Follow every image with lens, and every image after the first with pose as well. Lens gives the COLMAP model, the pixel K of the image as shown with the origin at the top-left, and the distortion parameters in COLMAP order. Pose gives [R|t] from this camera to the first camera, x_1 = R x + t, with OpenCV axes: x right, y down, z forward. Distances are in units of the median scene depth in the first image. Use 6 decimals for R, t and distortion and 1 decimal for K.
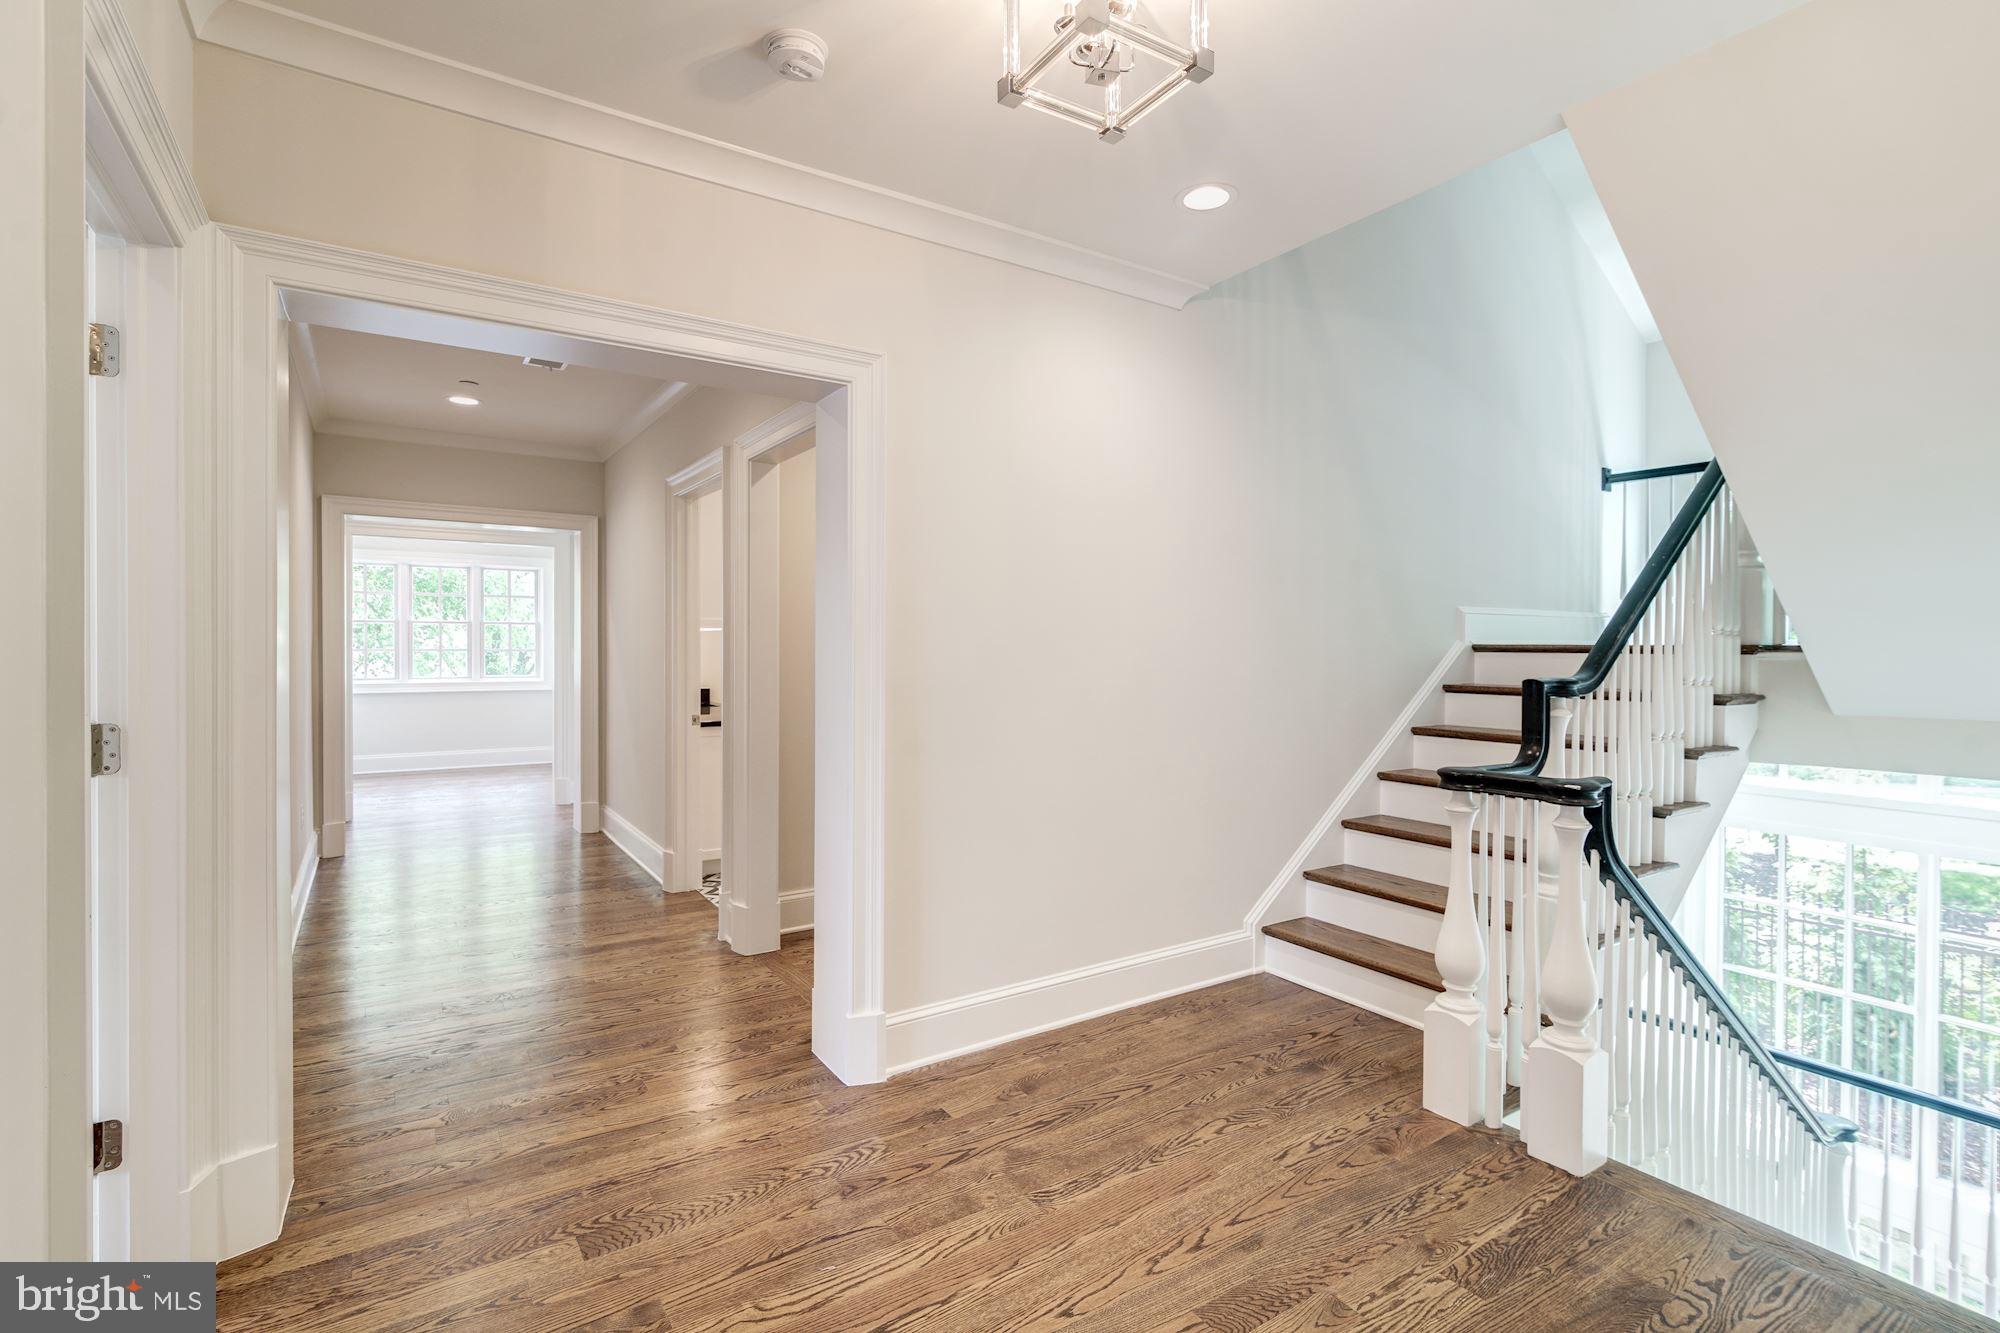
lens RADIAL K [[920.5, 0, 994.7], [0, 920.5, 661.3], [0, 0, 1]] dist [0.002579, 0.000446]
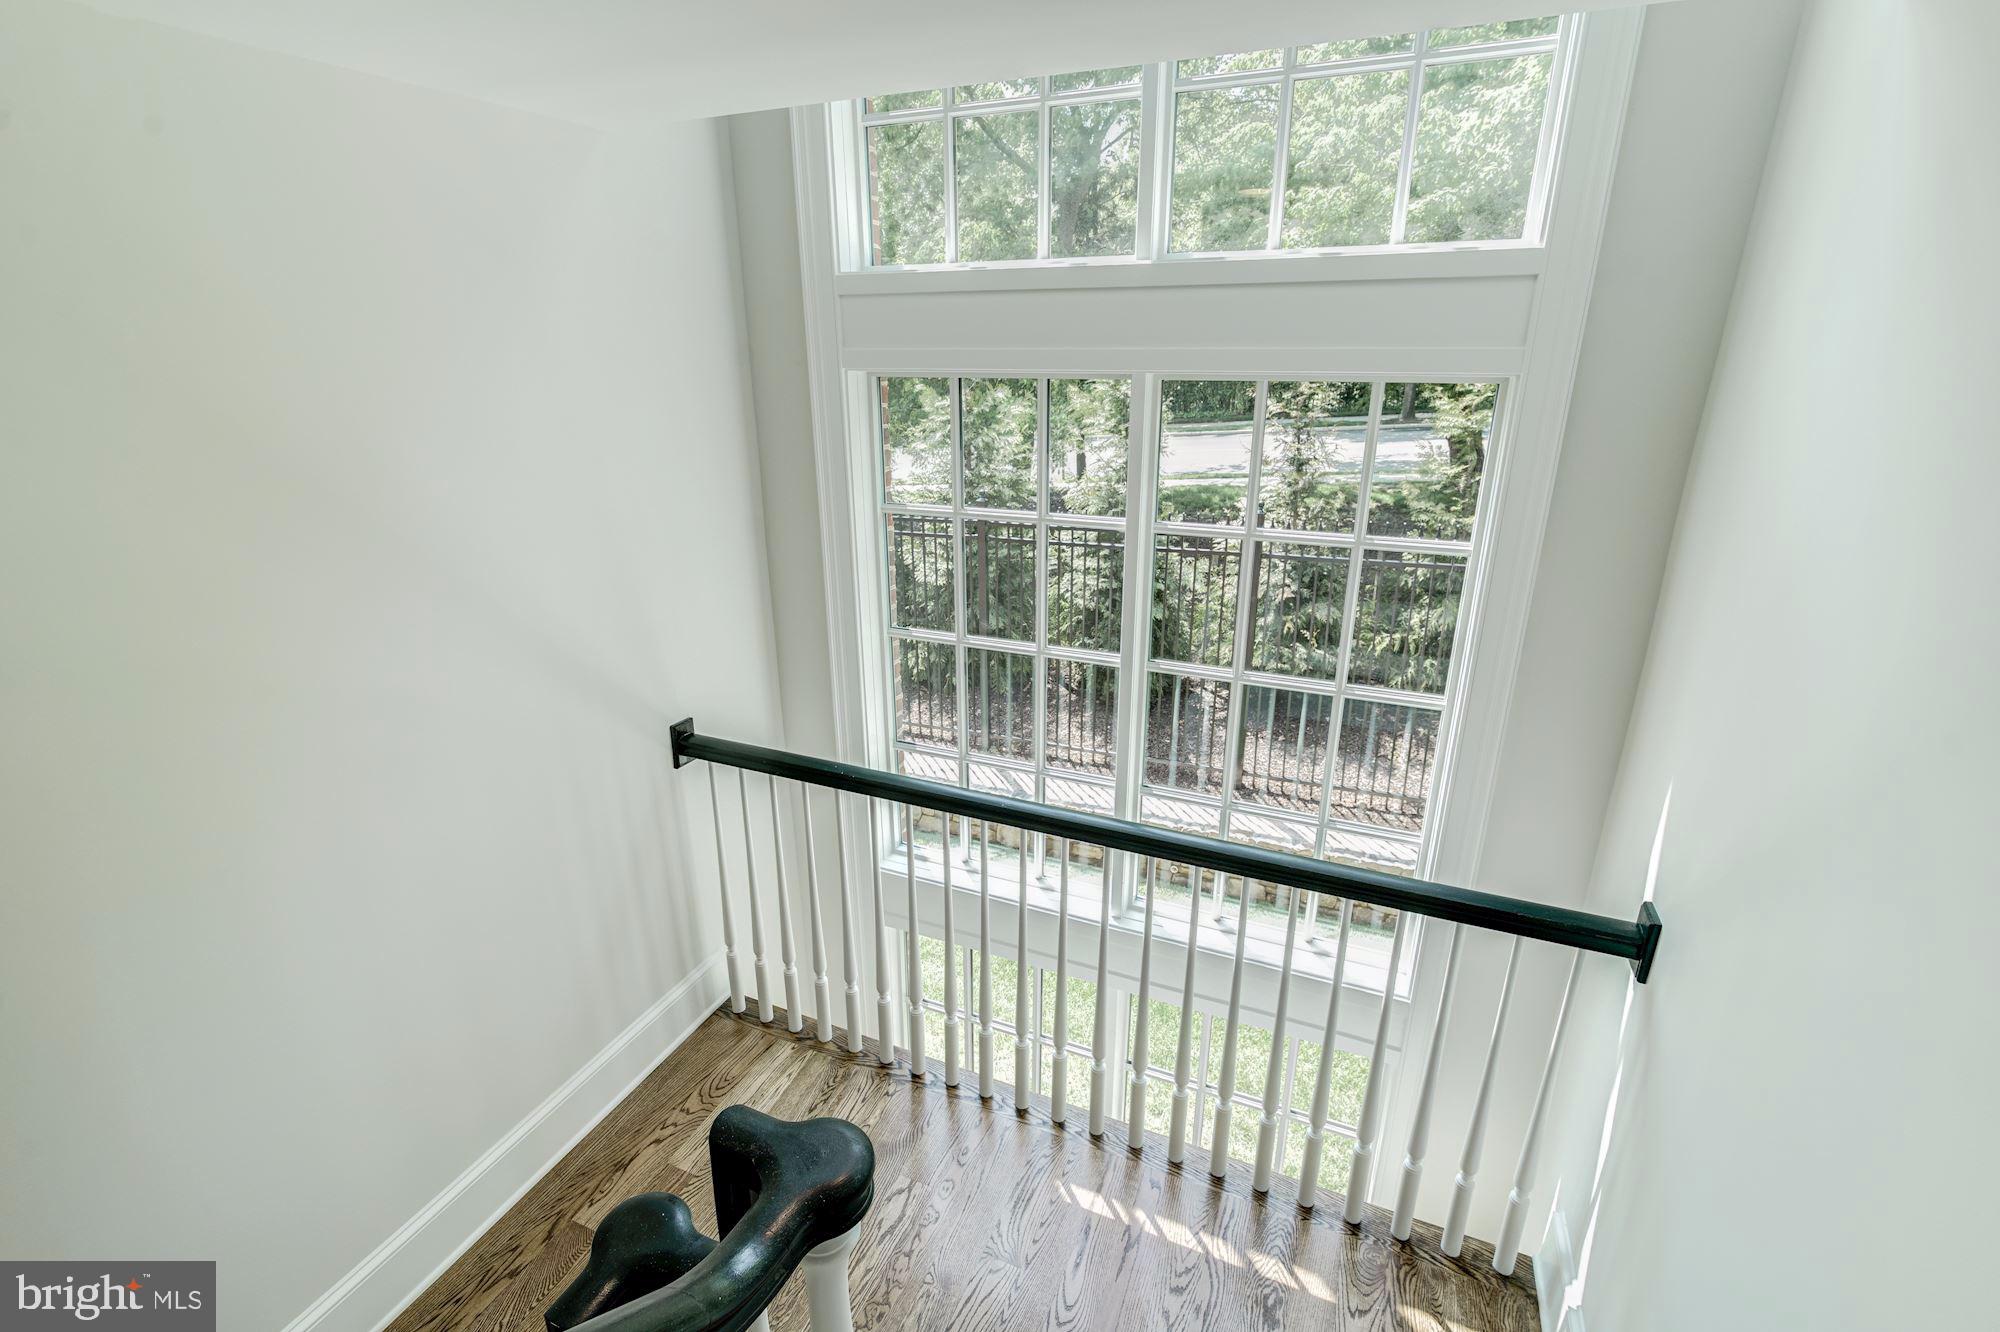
lens RADIAL K [[920.5, 0, 998.3], [0, 920.5, 662.7], [0, 0, 1]] dist [0.002579, 0.000446]
pose [[0.831118, -0.190361, 0.522499, 0.342765], [0.011874, 0.945445, 0.325564, 0.102124], [-0.555969, -0.264378, 0.788037, 0.319510]]
